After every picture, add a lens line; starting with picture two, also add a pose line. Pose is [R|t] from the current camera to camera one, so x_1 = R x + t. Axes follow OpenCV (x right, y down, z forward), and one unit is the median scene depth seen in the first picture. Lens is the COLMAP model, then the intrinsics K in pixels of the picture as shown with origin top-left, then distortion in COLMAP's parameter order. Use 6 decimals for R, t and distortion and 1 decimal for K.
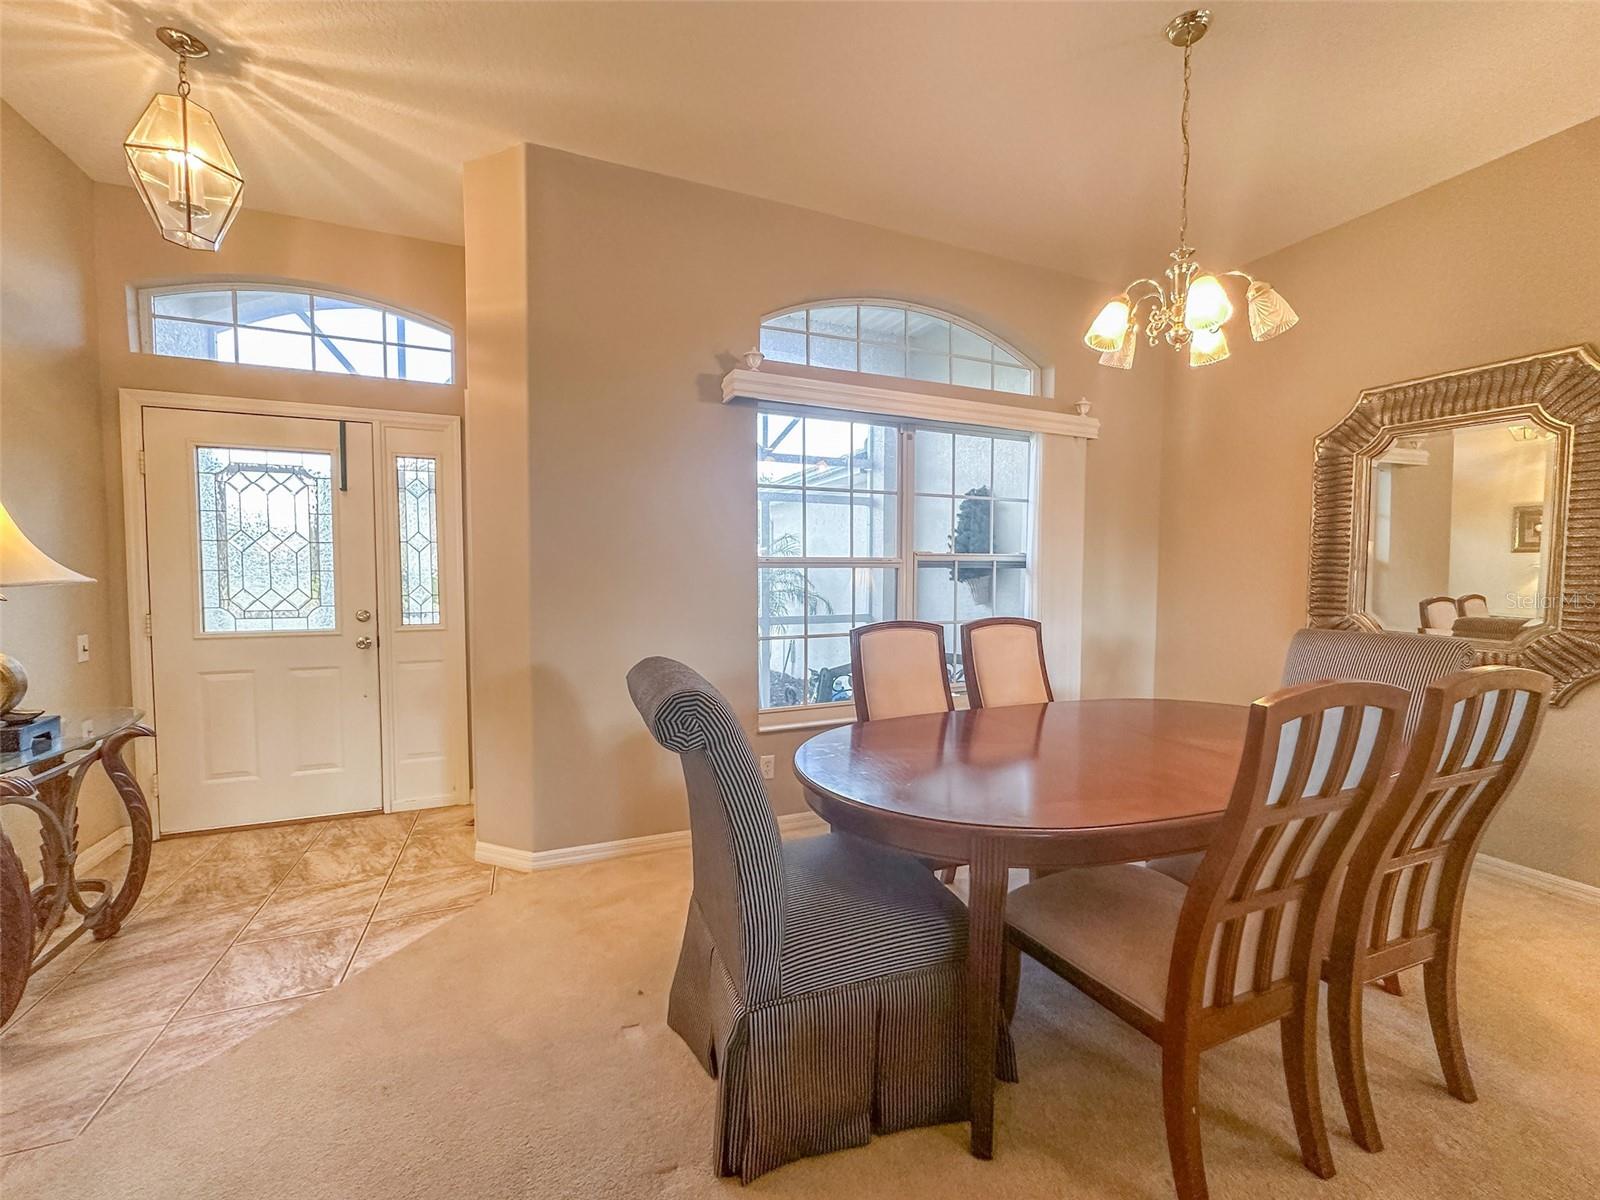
lens RADIAL K [[644.7, 0, 800.0], [0, 644.7, 600.0], [0, 0, 1]] dist [-0.000984, 0.000245]
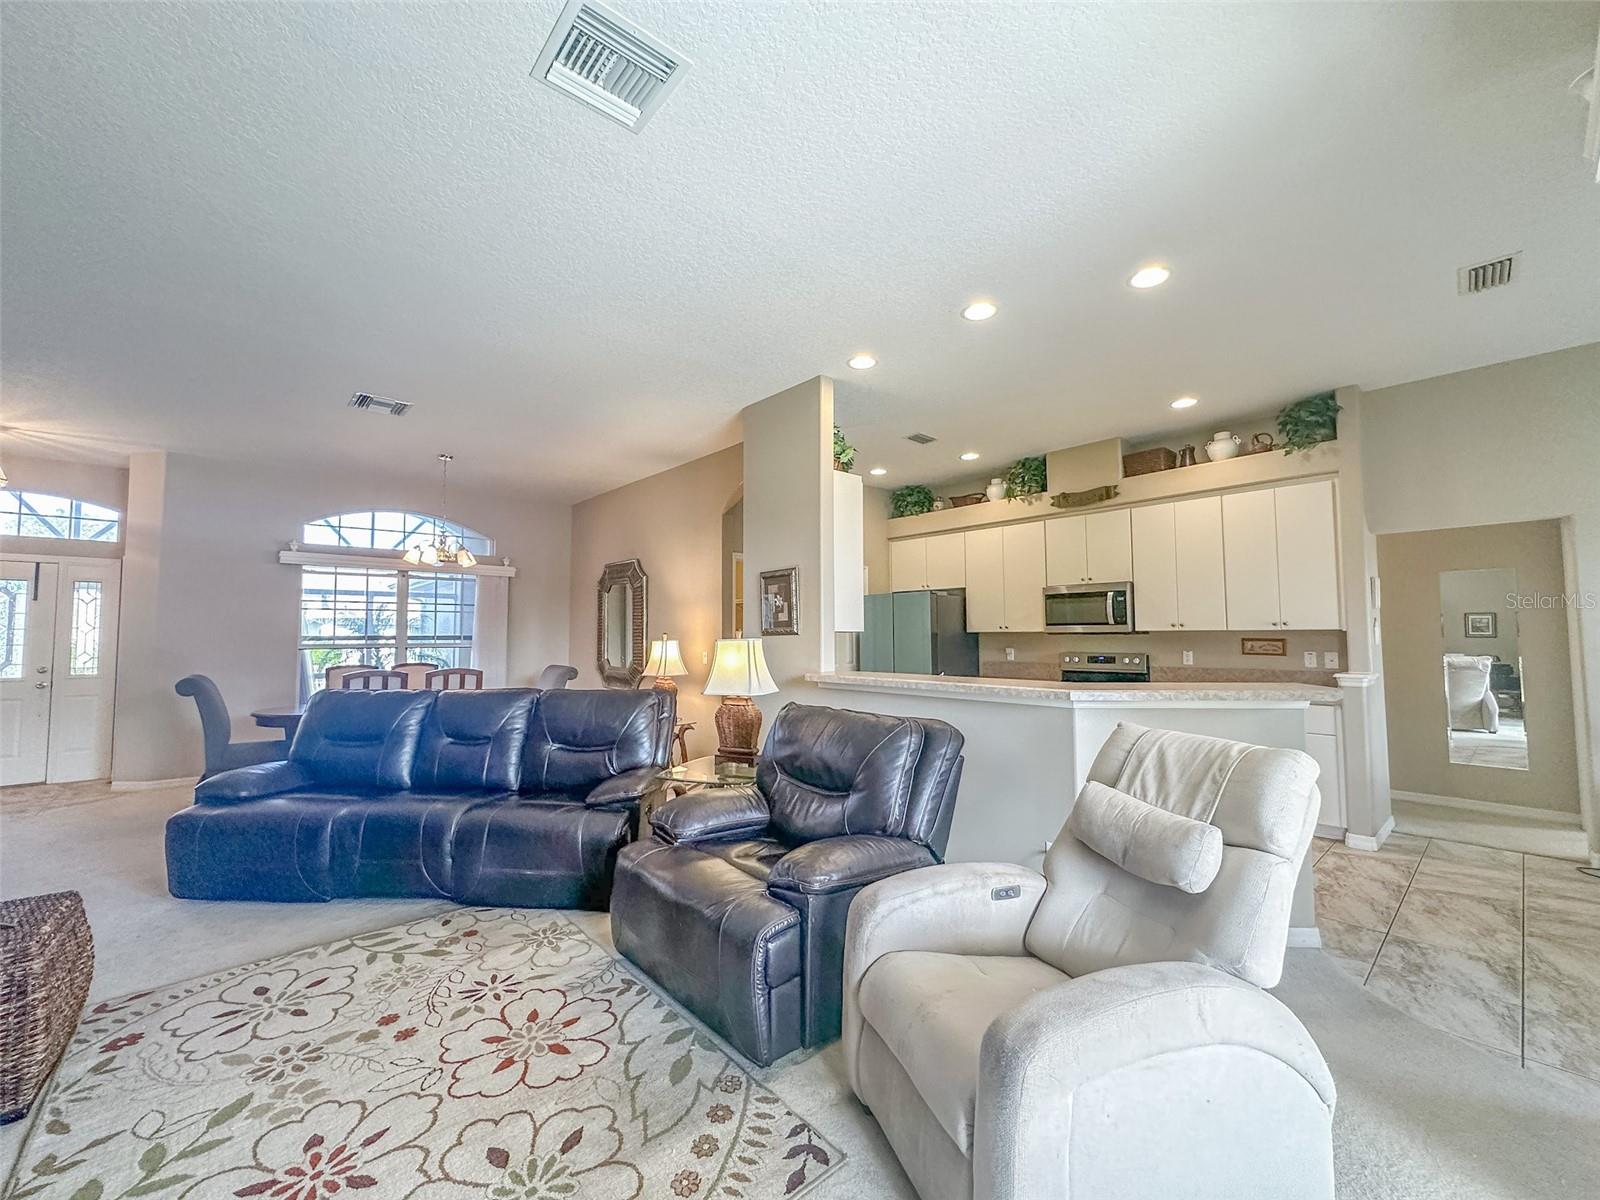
lens RADIAL K [[644.7, 0, 800.0], [0, 644.7, 600.0], [0, 0, 1]] dist [-0.000984, 0.000245]
pose [[0.948920, 0.008694, 0.315397, 0.775775], [0.024903, 0.994438, -0.102336, 0.069086], [-0.314533, 0.104963, 0.943426, -1.410737]]
